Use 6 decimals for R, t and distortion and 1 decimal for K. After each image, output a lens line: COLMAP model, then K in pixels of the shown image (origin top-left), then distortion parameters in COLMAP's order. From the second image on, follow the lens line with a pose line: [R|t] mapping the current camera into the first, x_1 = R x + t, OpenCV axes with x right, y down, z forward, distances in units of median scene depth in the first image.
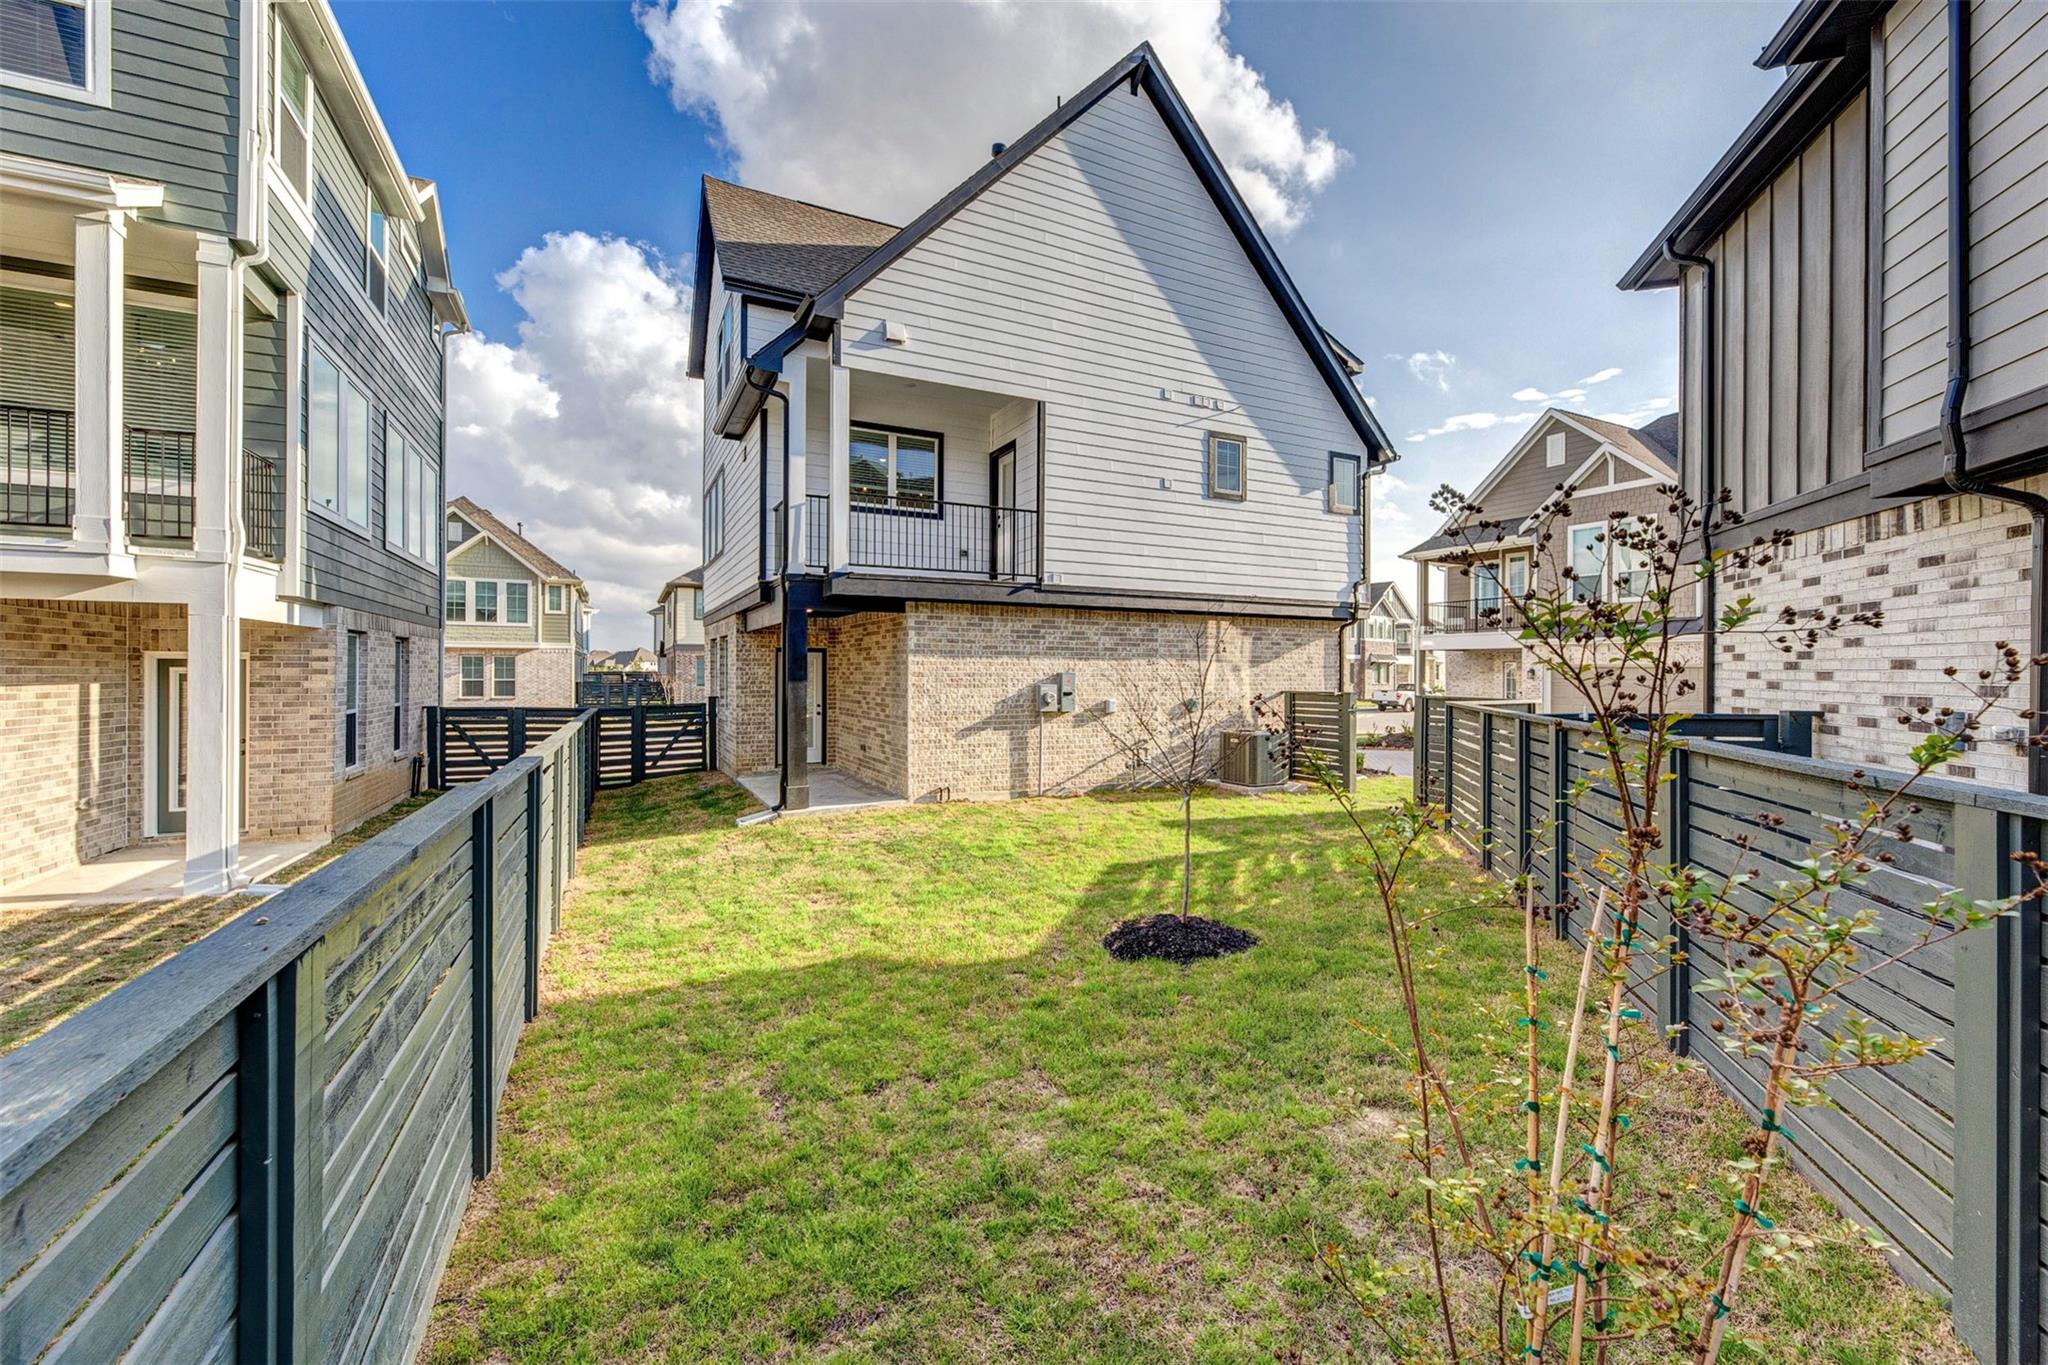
lens RADIAL K [[827.2, 0, 1021.0], [0, 827.2, 677.1], [0, 0, 1]] dist [-0.007031, 0.001053]
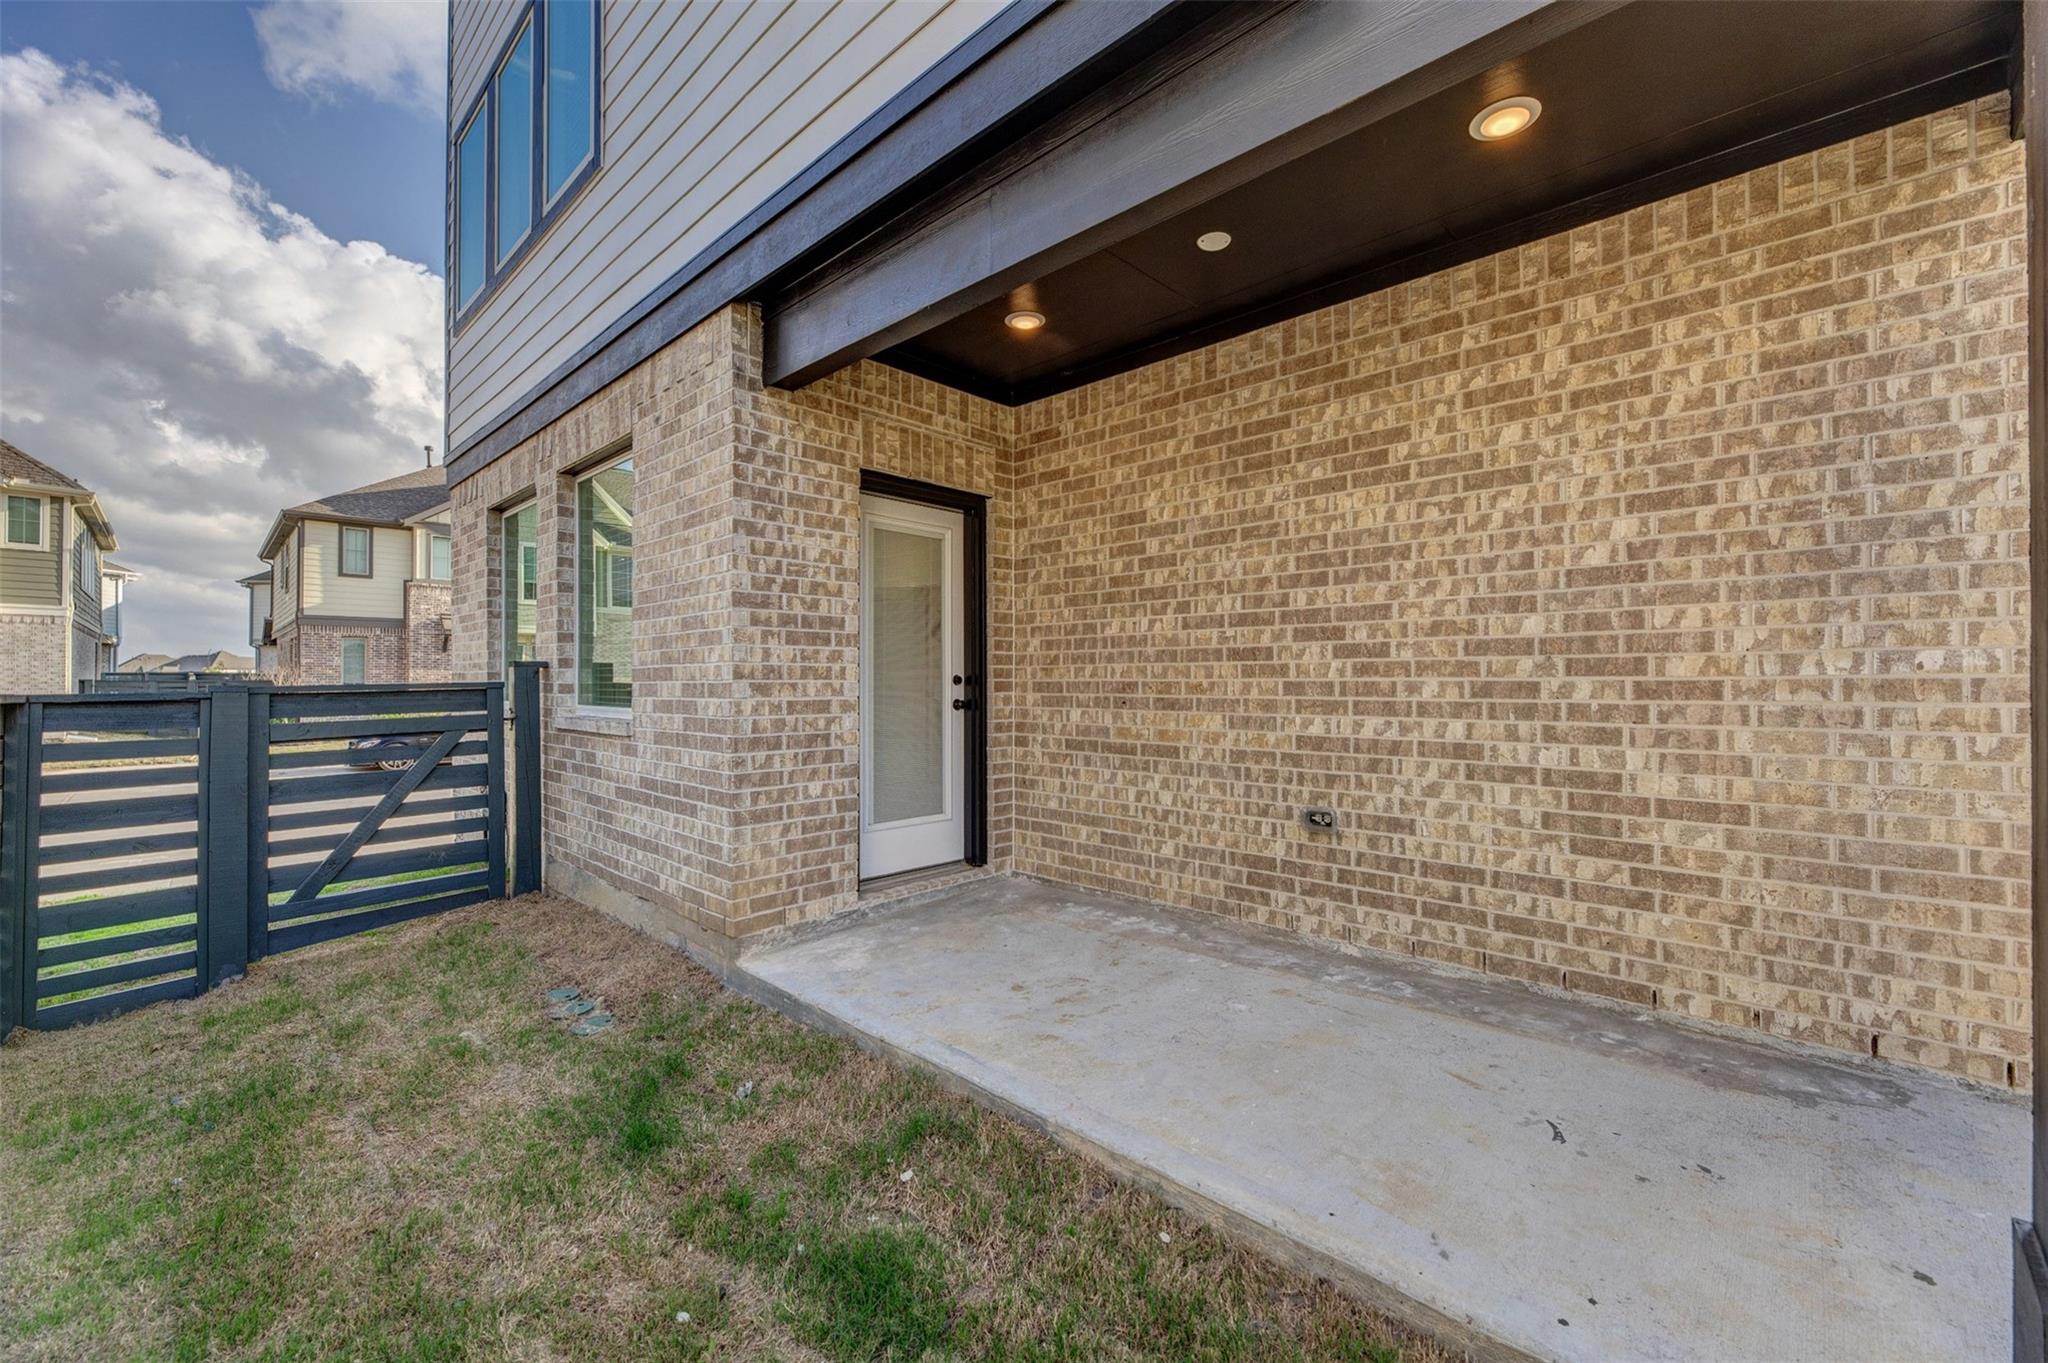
lens RADIAL K [[827.2, 0, 1029.9], [0, 827.2, 685.3], [0, 0, 1]] dist [-0.007031, 0.001053]
pose [[0.940946, 0.000256, 0.338556, -0.298366], [0.002314, 0.999971, -0.007189, 0.035347], [-0.338549, 0.007548, 0.940919, 0.635623]]
